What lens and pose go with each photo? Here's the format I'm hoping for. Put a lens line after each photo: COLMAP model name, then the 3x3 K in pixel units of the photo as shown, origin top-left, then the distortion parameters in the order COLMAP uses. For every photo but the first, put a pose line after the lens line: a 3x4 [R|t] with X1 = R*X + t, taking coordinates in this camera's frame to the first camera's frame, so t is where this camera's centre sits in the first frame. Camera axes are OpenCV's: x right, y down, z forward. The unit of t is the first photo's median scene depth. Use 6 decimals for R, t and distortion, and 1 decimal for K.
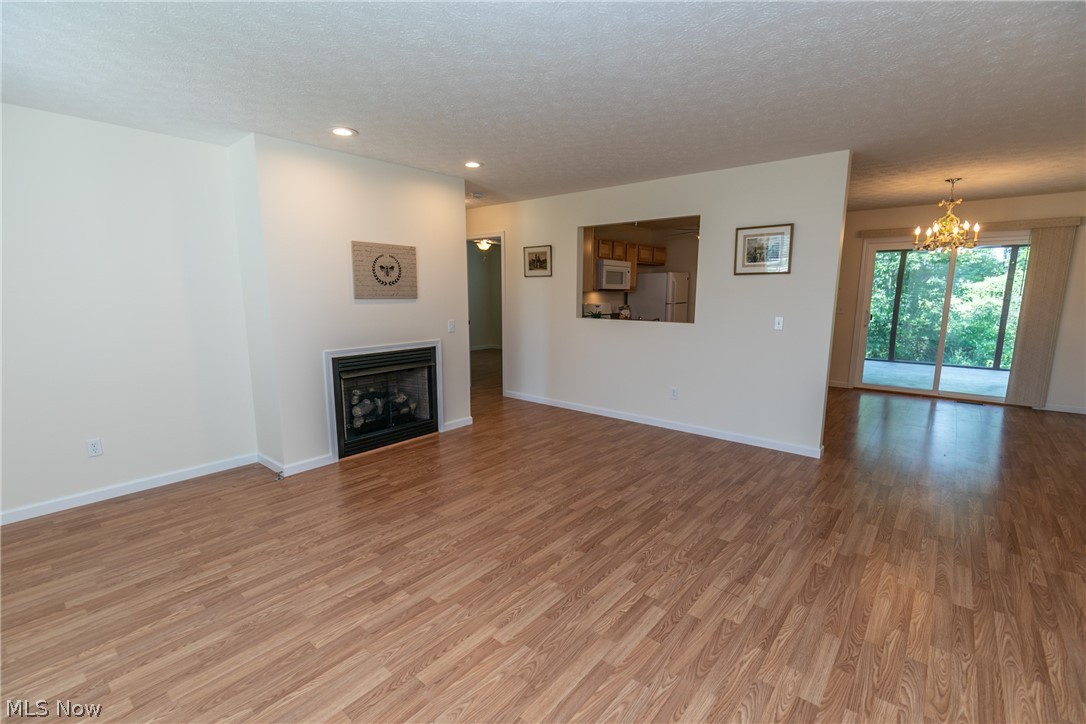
lens RADIAL K [[482.0, 0, 538.3], [0, 482.0, 368.5], [0, 0, 1]] dist [0.009773, -0.000054]
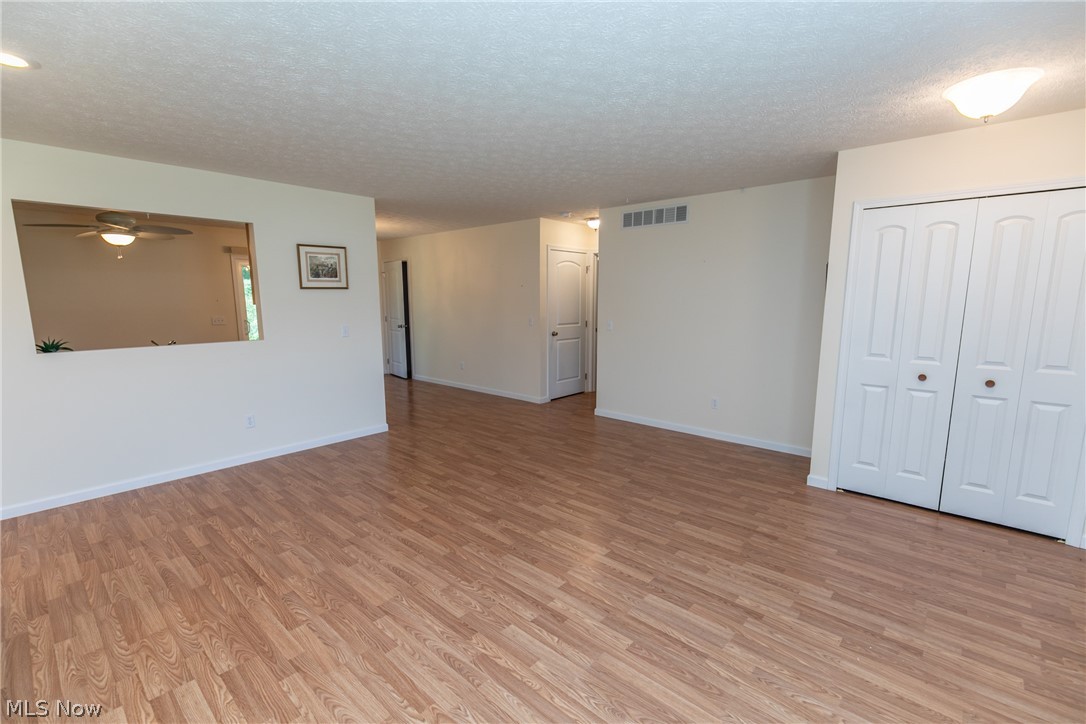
lens RADIAL K [[487.2, 0, 544.5], [0, 487.2, 362.8], [0, 0, 1]] dist [0.010562, -0.000112]
pose [[0.027326, -0.135441, 0.990408, -0.919391], [0.168389, 0.977244, 0.128995, -0.122643], [-0.985342, 0.163249, 0.049511, 0.661705]]
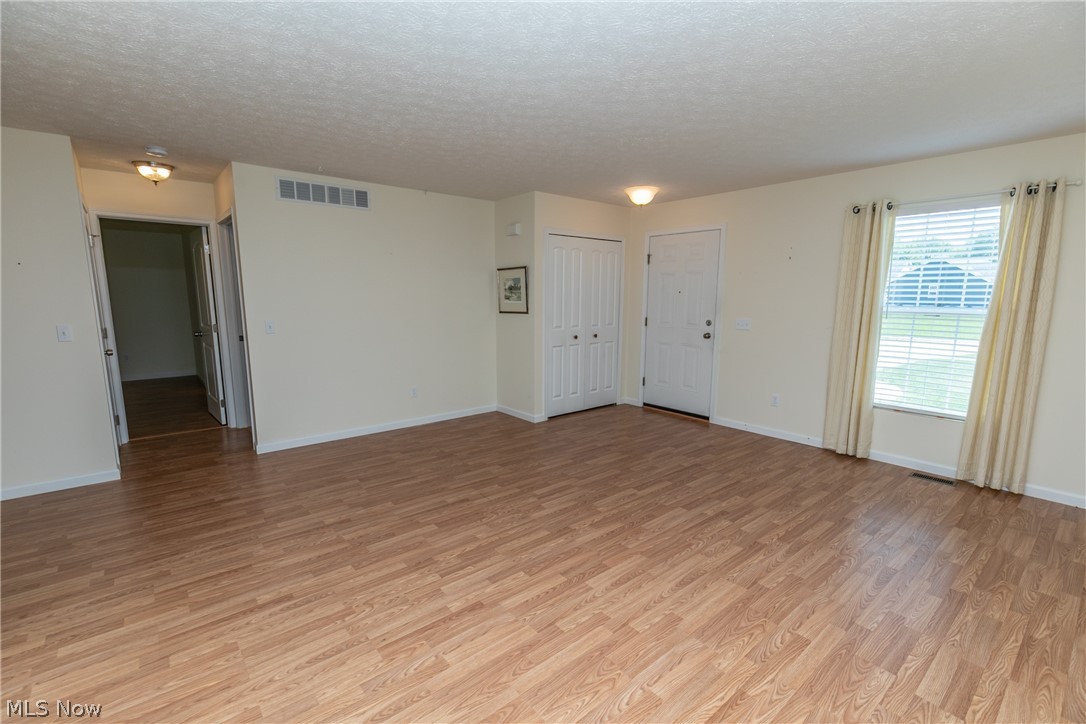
lens RADIAL K [[482.0, 0, 538.3], [0, 482.0, 368.5], [0, 0, 1]] dist [0.009773, -0.000054]
pose [[-0.984359, -0.033484, 0.172961, -0.016036], [0.023316, 0.948374, 0.316297, -0.289462], [-0.174623, 0.315382, -0.932760, 1.690458]]
